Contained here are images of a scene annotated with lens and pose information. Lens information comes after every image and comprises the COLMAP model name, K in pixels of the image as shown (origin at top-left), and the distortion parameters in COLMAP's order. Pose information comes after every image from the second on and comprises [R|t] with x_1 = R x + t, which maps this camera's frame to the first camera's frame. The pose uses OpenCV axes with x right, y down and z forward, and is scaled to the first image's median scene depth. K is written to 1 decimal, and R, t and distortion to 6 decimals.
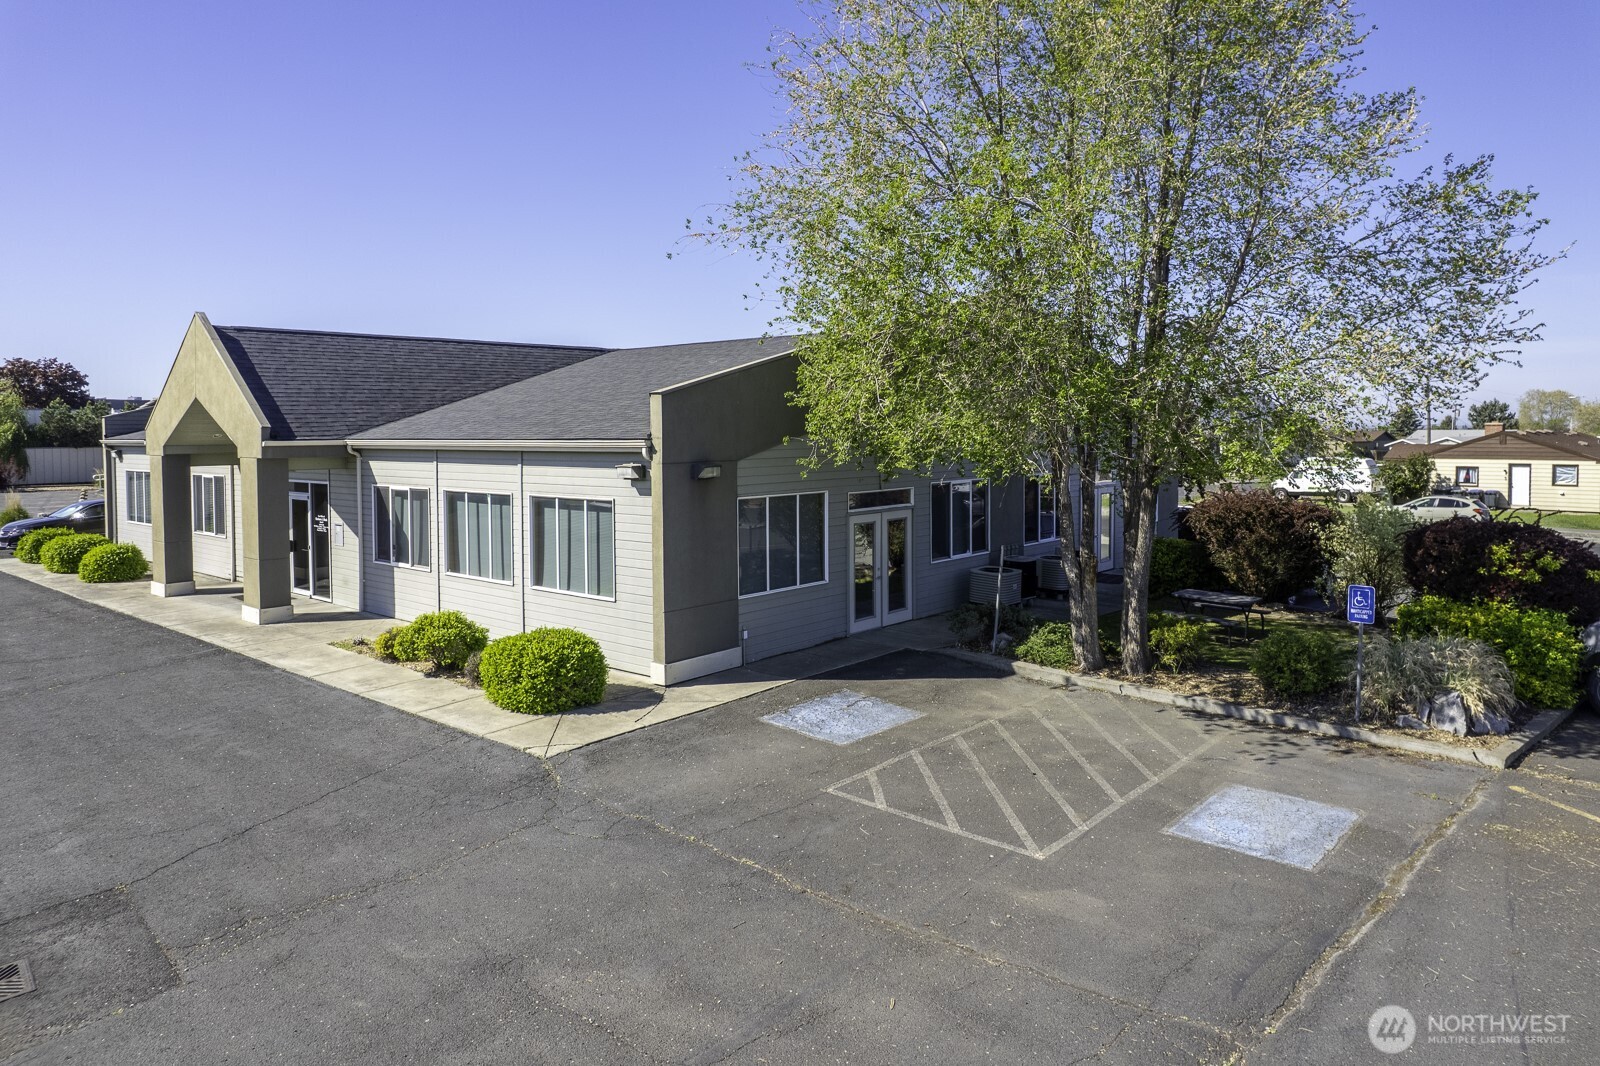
lens RADIAL K [[1175.7, 0, 800.0], [0, 1175.7, 533.0], [0, 0, 1]] dist [-0.039065, 0.005834]
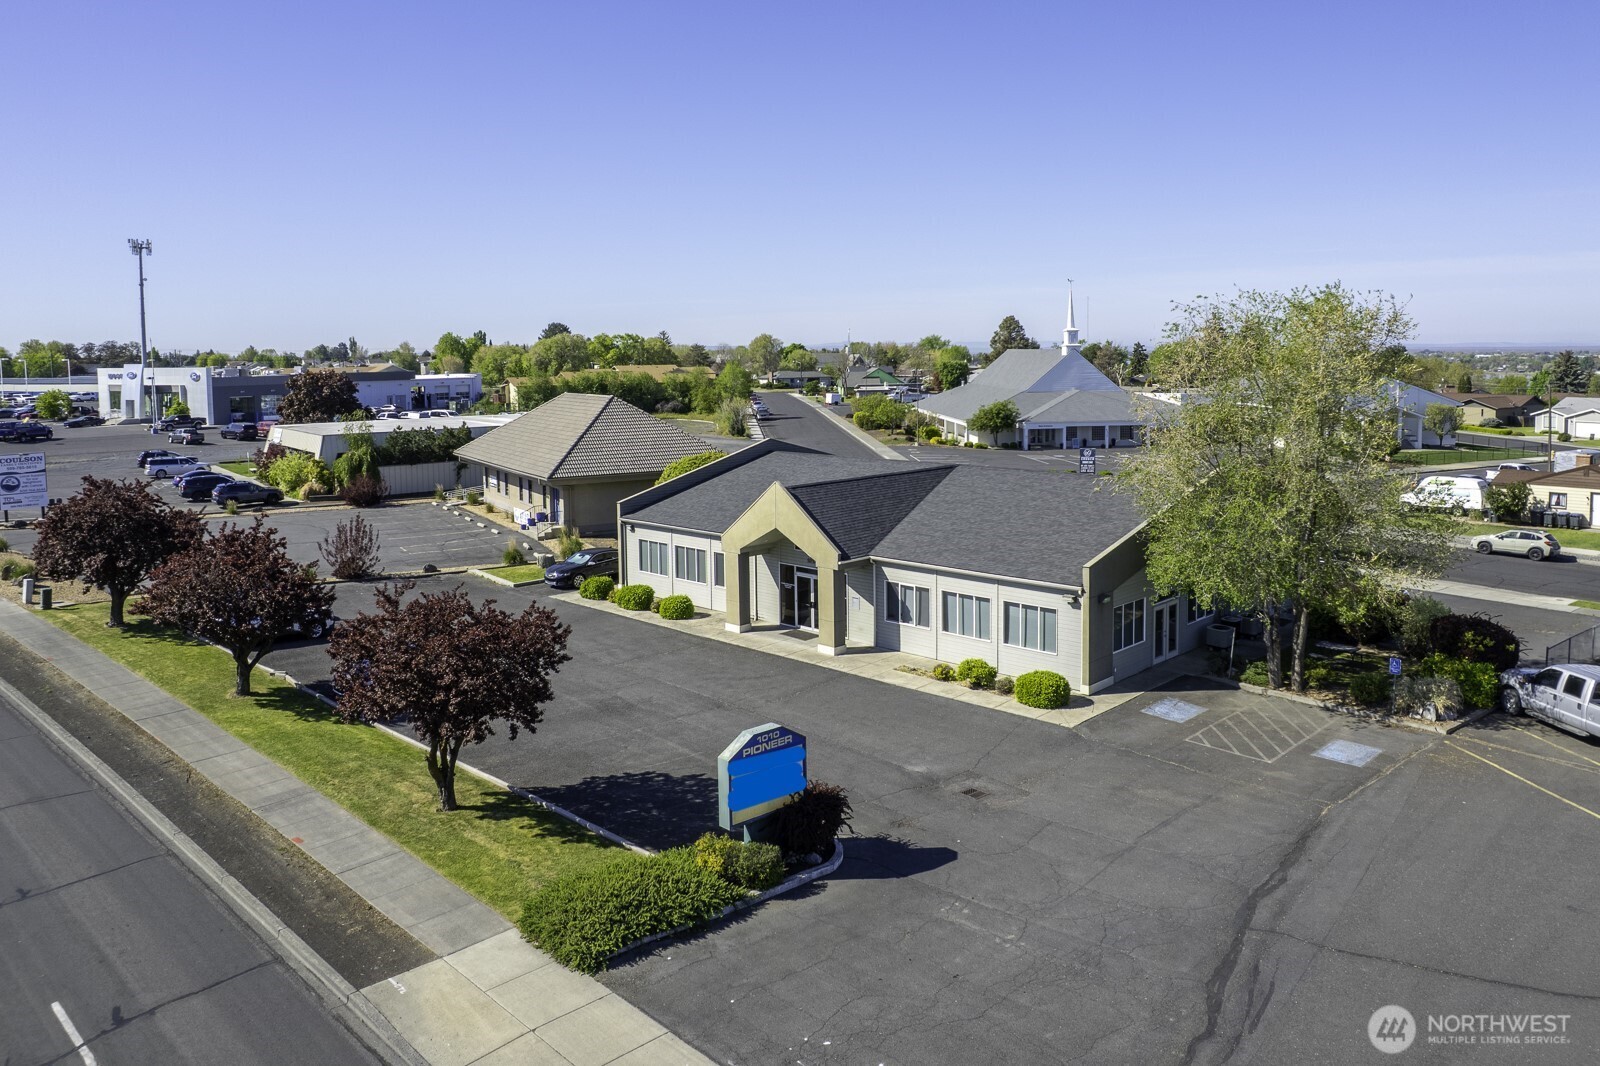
lens RADIAL K [[1327.8, 0, 803.6], [0, 1327.8, 485.5], [0, 0, 1]] dist [-0.065033, 0.060095]
pose [[0.997976, -0.000981, -0.063585, -0.515599], [0.002140, 0.999833, 0.018161, -0.331702], [0.063556, -0.018260, 0.997811, -1.621955]]
